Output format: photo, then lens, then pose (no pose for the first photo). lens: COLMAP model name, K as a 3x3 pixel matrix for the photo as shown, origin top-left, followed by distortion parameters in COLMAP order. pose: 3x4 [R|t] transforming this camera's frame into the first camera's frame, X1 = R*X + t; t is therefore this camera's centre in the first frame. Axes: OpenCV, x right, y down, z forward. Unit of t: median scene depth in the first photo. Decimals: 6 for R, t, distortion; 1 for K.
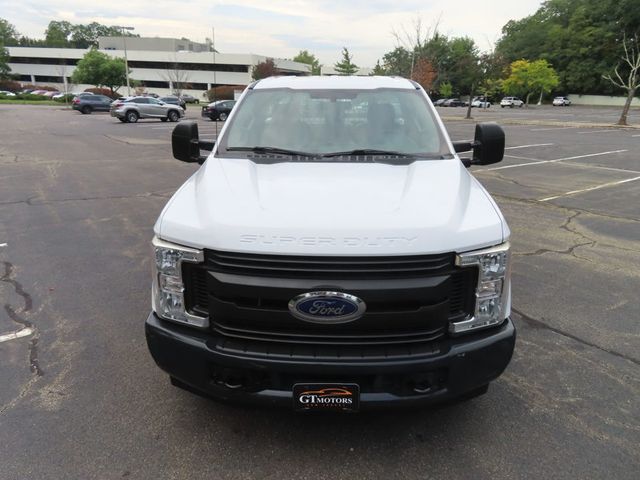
lens RADIAL K [[456.9, 0, 315.0], [0, 456.9, 244.0], [0, 0, 1]] dist [-0.014515, 0.005136]
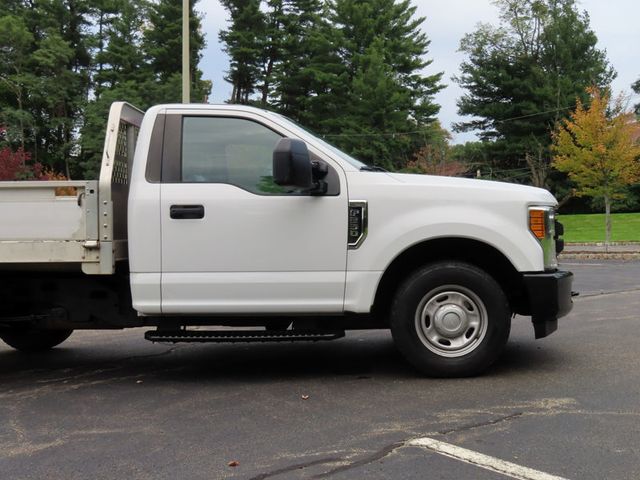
lens RADIAL K [[739.3, 0, 320.0], [0, 739.3, 240.0], [0, 0, 1]] dist [0.006603, 0.007427]
pose [[0.008274, -0.009989, 0.999916, -1.475778], [0.348858, 0.937153, 0.006475, -0.093080], [-0.937139, 0.348775, 0.011239, 0.952761]]
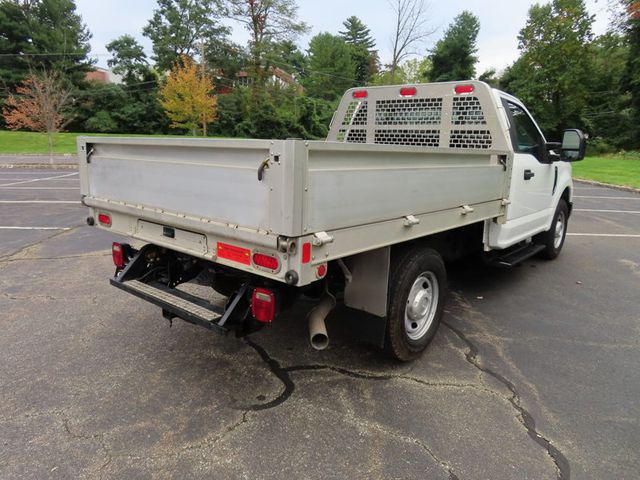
lens RADIAL K [[456.9, 0, 315.0], [0, 456.9, 244.0], [0, 0, 1]] dist [-0.014515, 0.005136]
pose [[-0.788980, -0.150779, 0.595631, -0.490761], [0.178627, 0.871260, 0.457164, -0.660250], [-0.587880, 0.467089, -0.660473, 2.274250]]
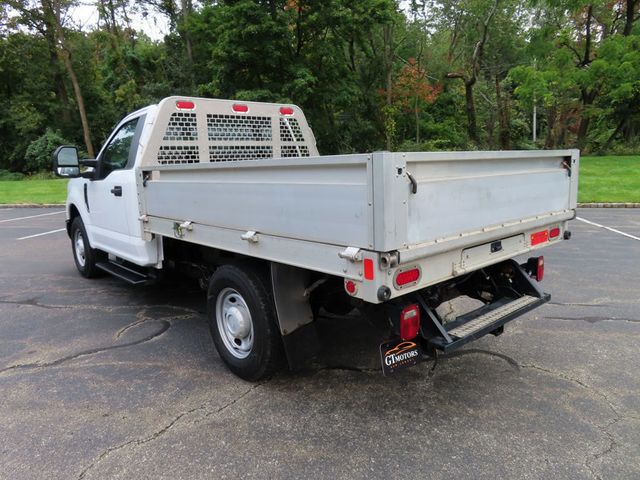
lens RADIAL K [[458.2, 0, 316.5], [0, 458.2, 241.7], [0, 0, 1]] dist [-0.021338, 0.009321]
pose [[-0.718286, 0.141921, -0.681119, 0.722657], [-0.200387, 0.895291, 0.397868, -0.623748], [0.666265, 0.422271, -0.614636, 2.178780]]
